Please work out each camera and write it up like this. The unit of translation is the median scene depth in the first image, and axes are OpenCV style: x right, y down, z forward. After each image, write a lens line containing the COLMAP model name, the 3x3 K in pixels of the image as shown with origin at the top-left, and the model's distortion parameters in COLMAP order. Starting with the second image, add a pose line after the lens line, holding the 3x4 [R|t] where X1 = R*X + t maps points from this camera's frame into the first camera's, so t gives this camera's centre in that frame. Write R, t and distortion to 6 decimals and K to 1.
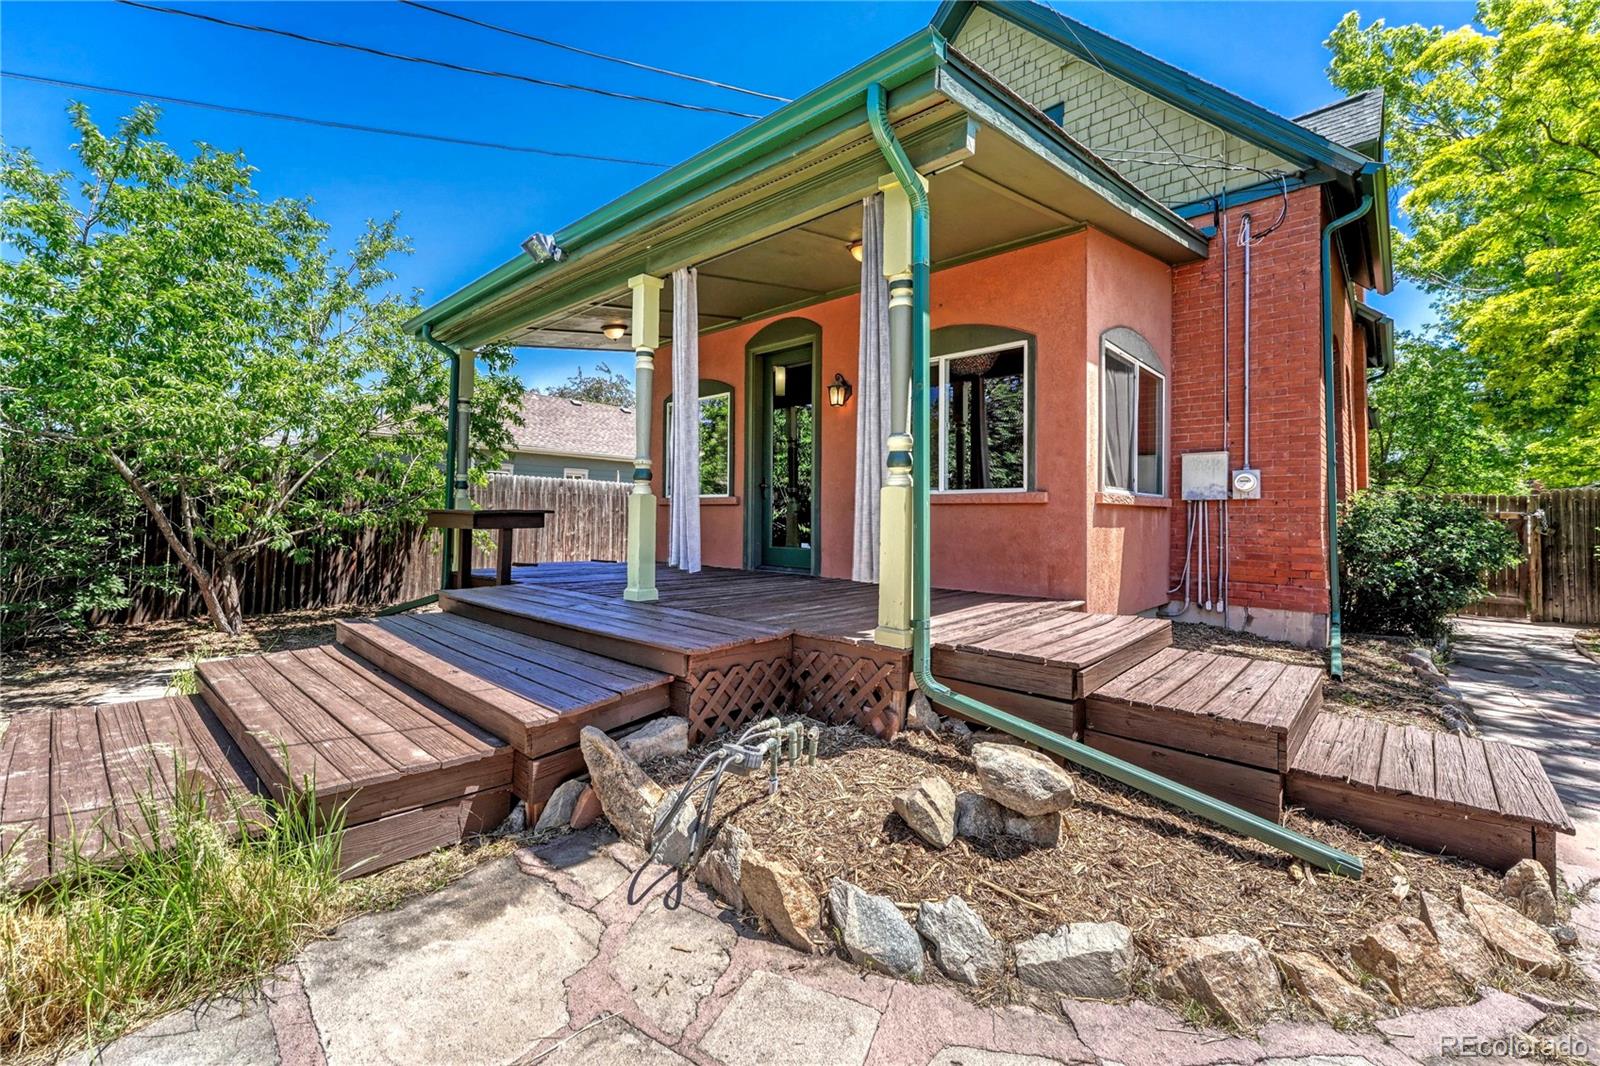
lens RADIAL K [[631.0, 0, 804.5], [0, 631.0, 502.8], [0, 0, 1]] dist [0.019348, 0.001107]
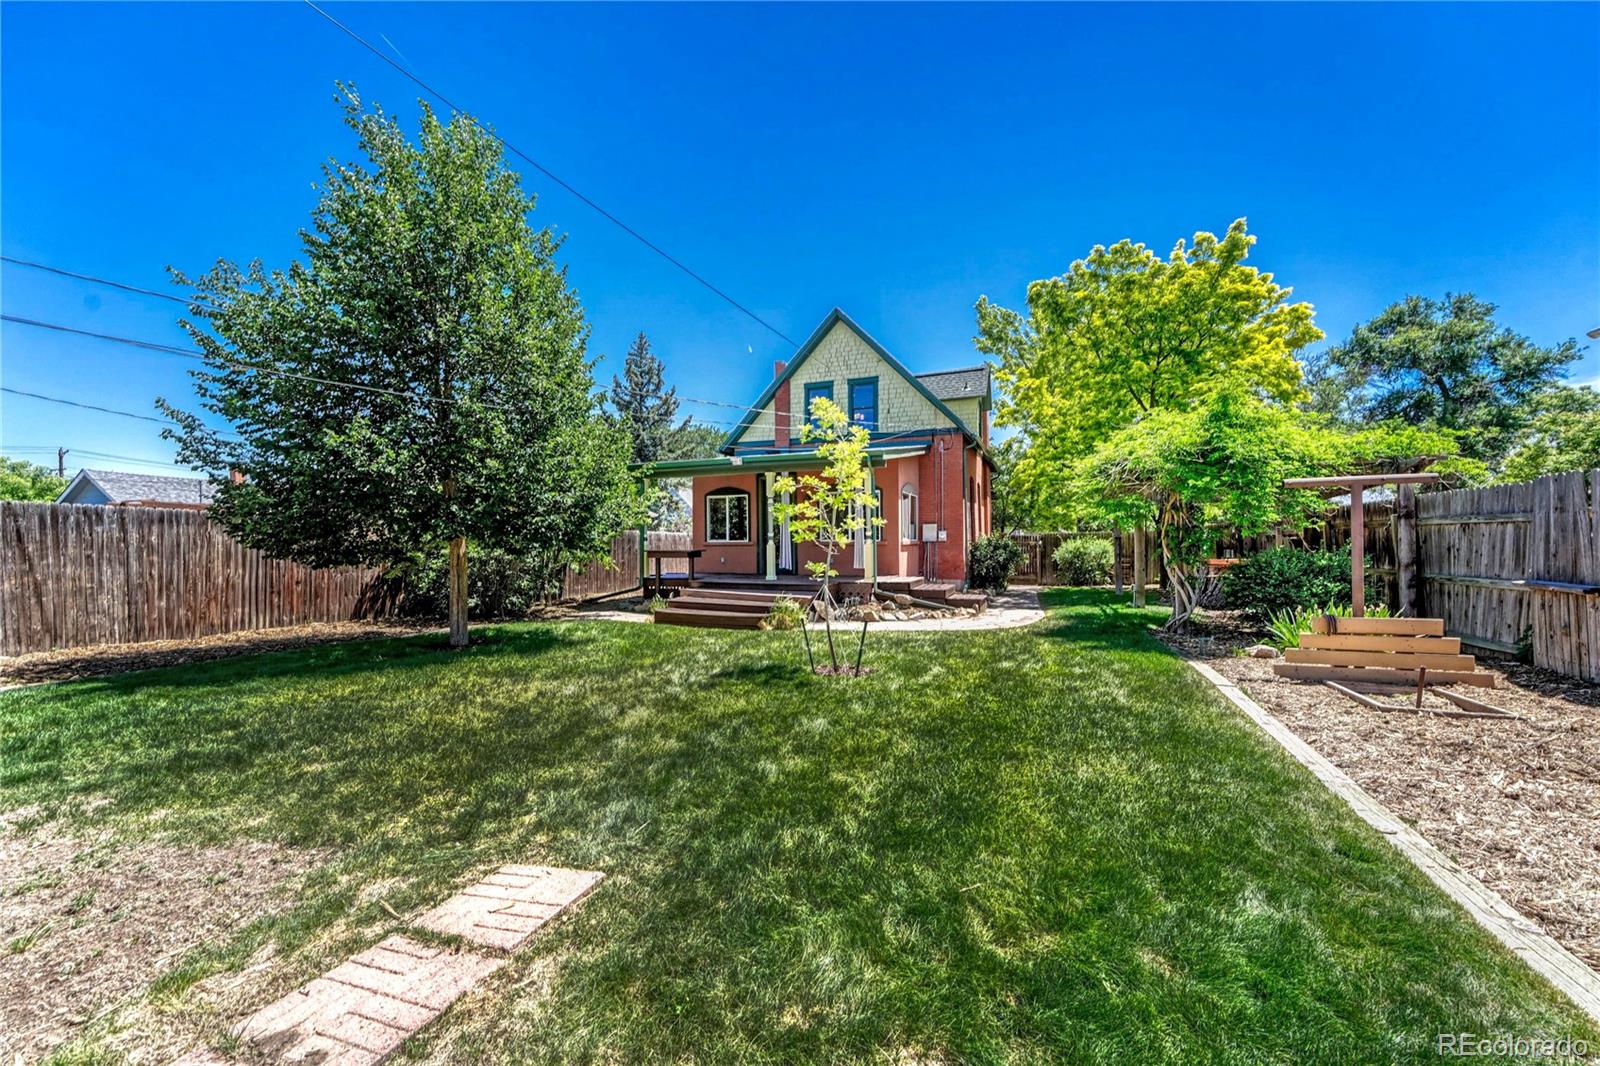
lens RADIAL K [[631.0, 0, 798.4], [0, 631.0, 540.3], [0, 0, 1]] dist [0.019348, 0.001107]
pose [[0.932552, -0.013302, 0.360791, -0.830110], [0.006724, 0.999788, 0.019484, -0.062028], [-0.360974, -0.015744, 0.932443, -1.256325]]
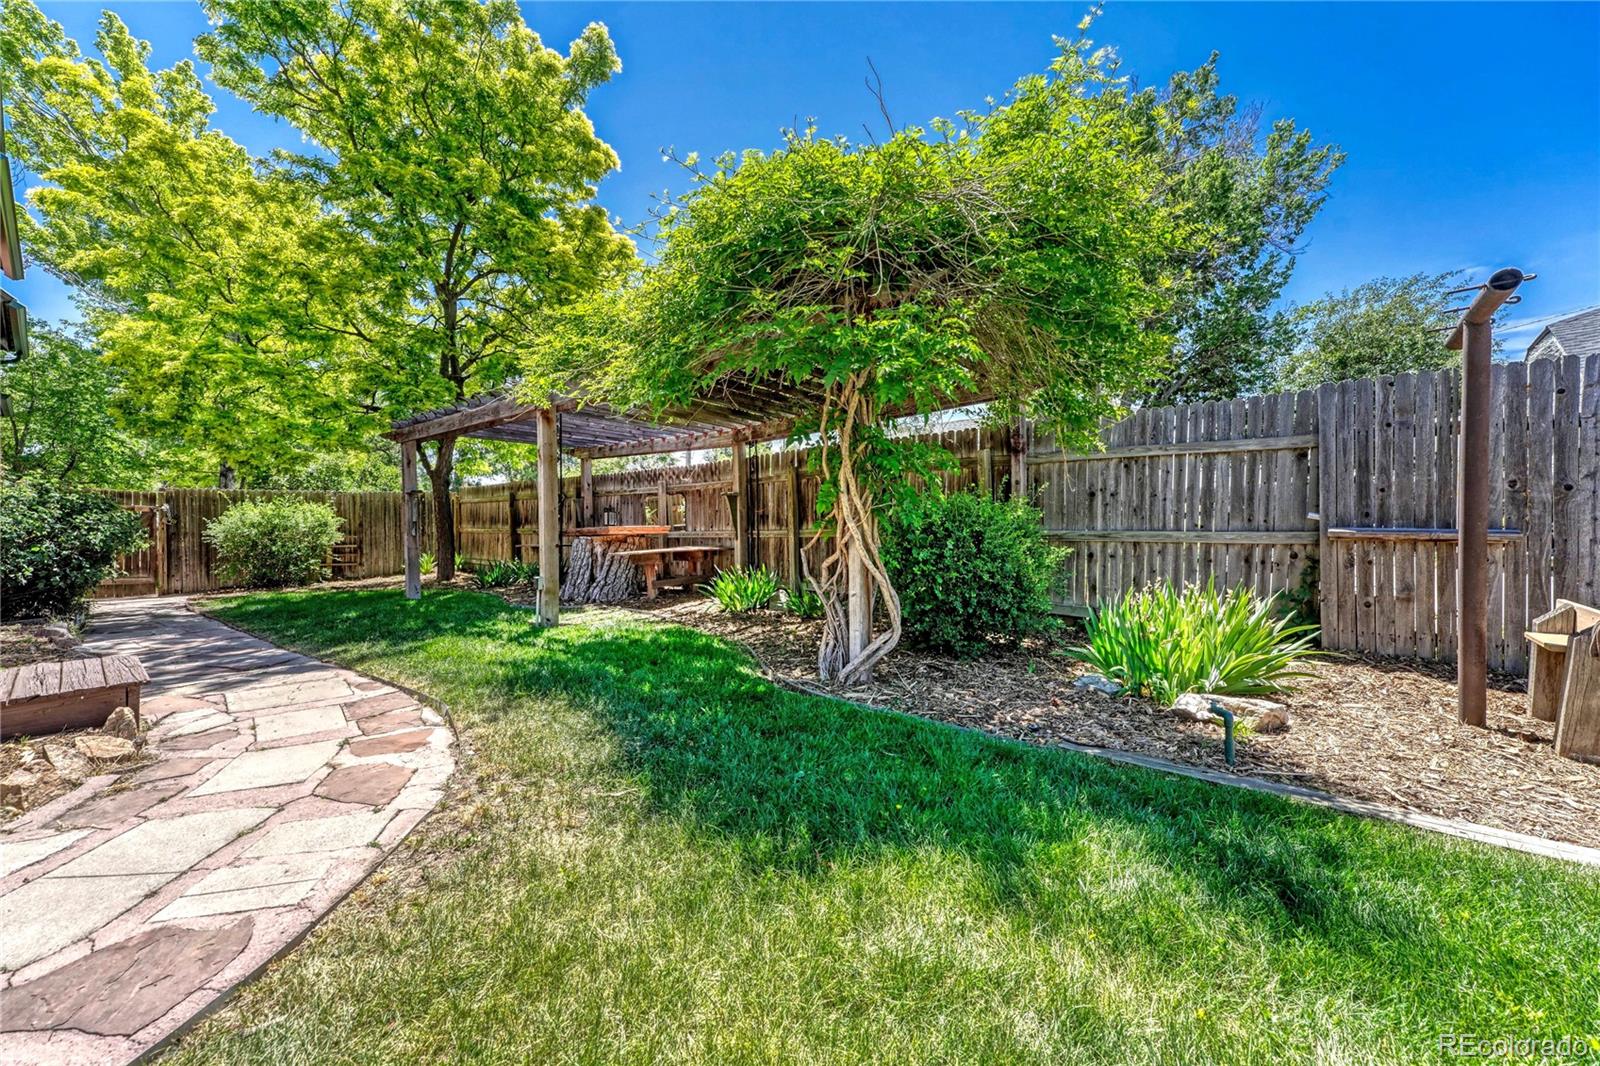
lens RADIAL K [[631.0, 0, 769.6], [0, 631.0, 531.3], [0, 0, 1]] dist [0.019348, 0.001107]
pose [[-0.020702, -0.021220, 0.999560, -0.140319], [-0.017127, 0.999636, 0.020867, 0.022520], [-0.999639, -0.016688, -0.021058, -0.157841]]
